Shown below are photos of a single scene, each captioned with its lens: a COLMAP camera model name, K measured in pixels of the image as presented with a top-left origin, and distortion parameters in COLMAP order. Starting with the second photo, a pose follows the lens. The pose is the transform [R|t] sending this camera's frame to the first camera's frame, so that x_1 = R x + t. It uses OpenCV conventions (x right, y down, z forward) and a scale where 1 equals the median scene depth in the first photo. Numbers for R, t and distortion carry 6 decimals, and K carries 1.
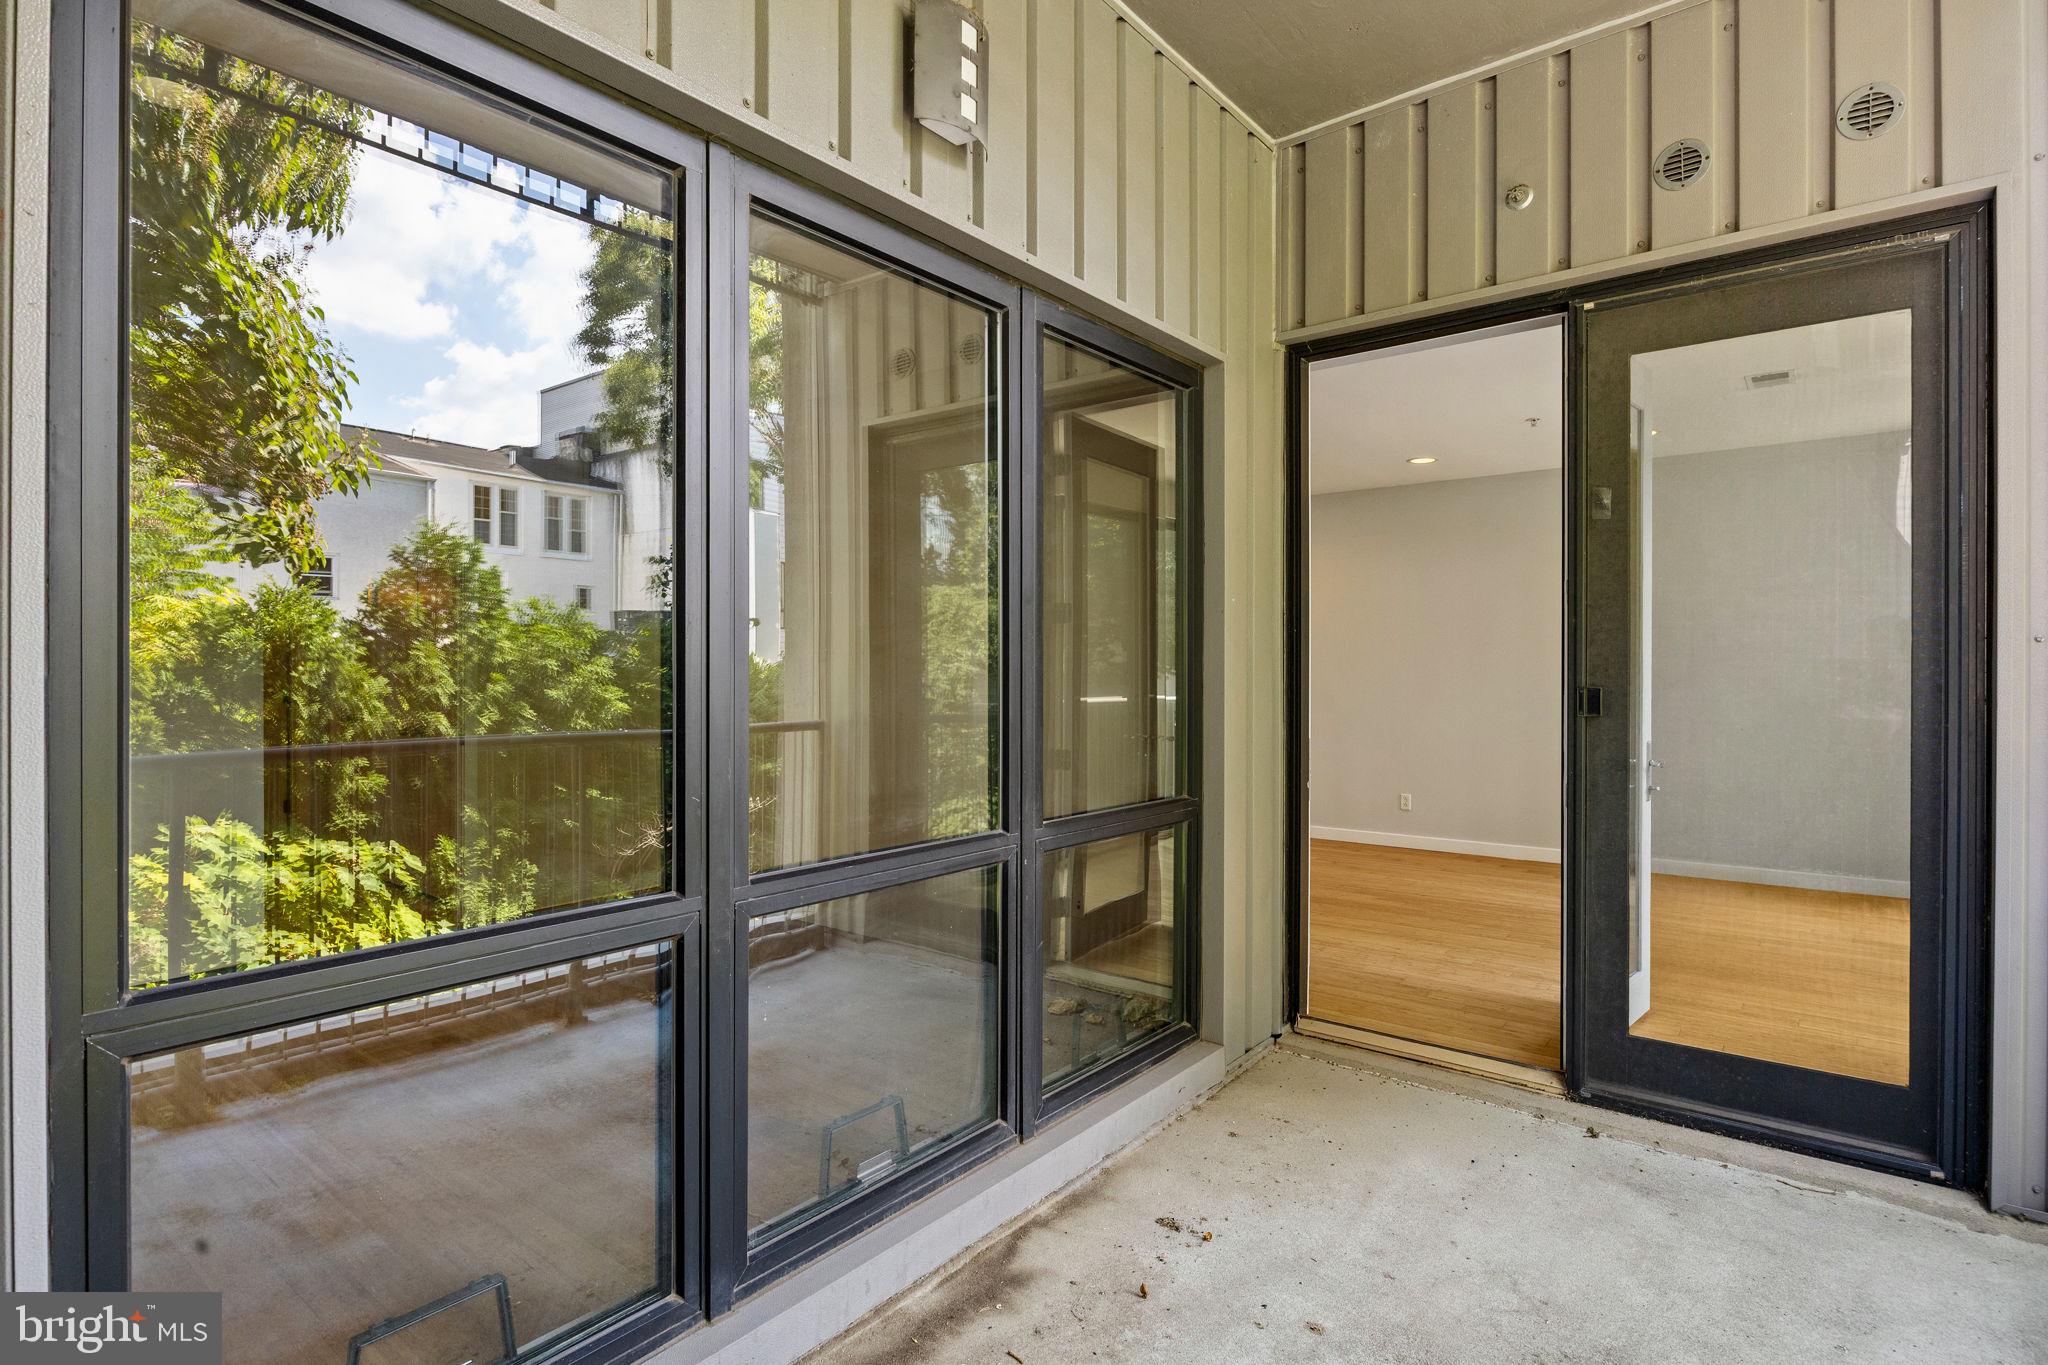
lens RADIAL K [[1047.3, 0, 1017.1], [0, 1047.3, 681.3], [0, 0, 1]] dist [-0.007678, -0.001303]
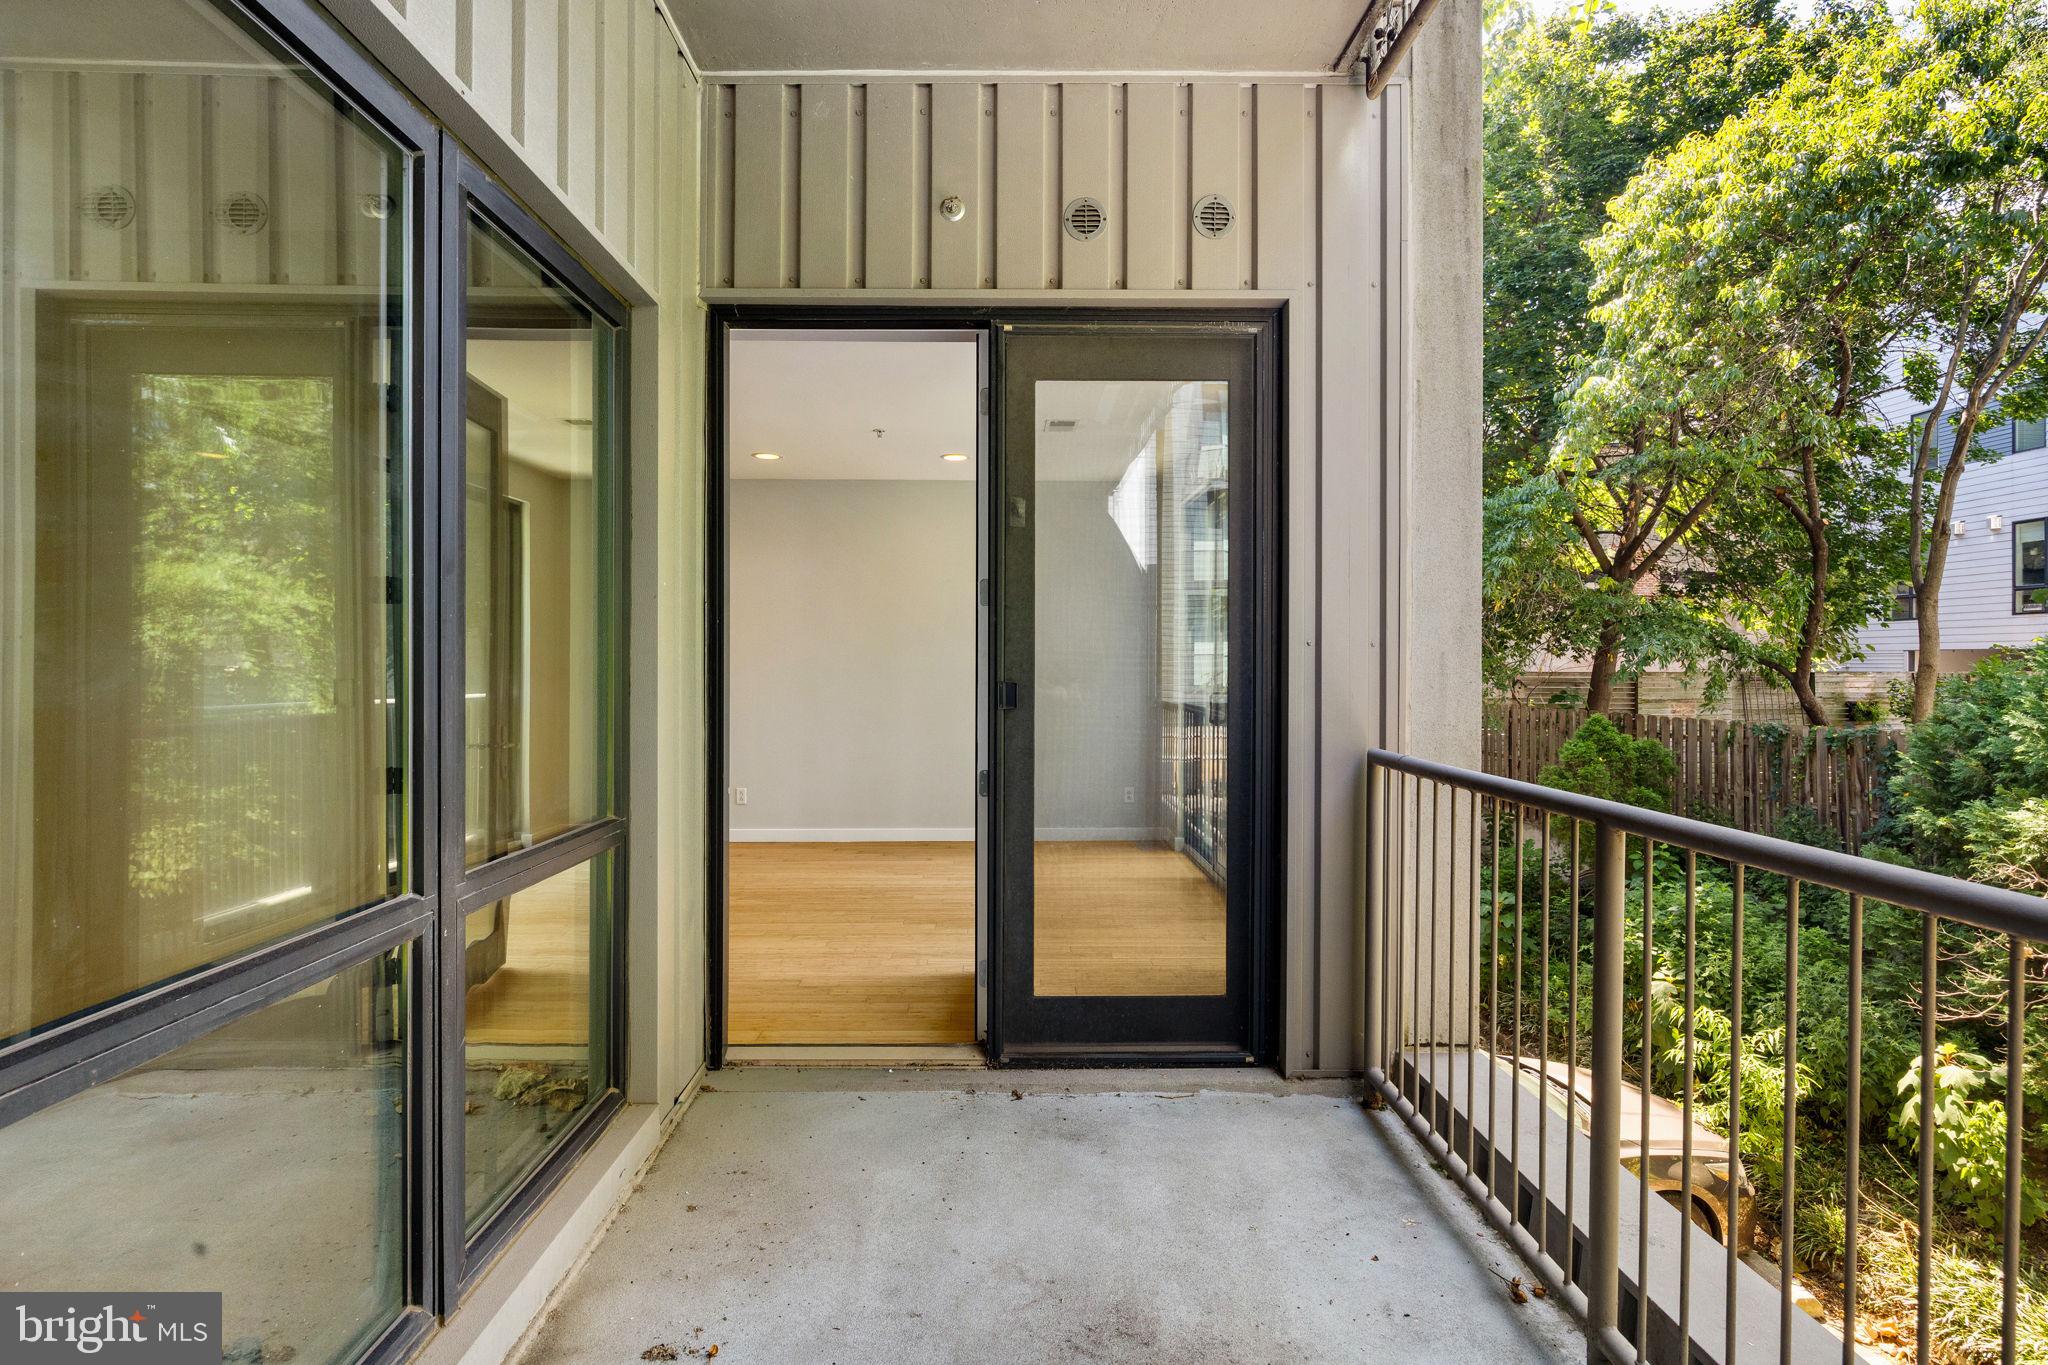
lens RADIAL K [[1021.8, 0, 1019.2], [0, 1021.8, 673.0], [0, 0, 1]] dist [-0.015730, 0.008507]
pose [[0.765229, -0.002522, 0.643753, -0.120699], [0.003715, 0.999993, -0.000498, -0.002815], [-0.643747, 0.002772, 0.765233, 0.185589]]
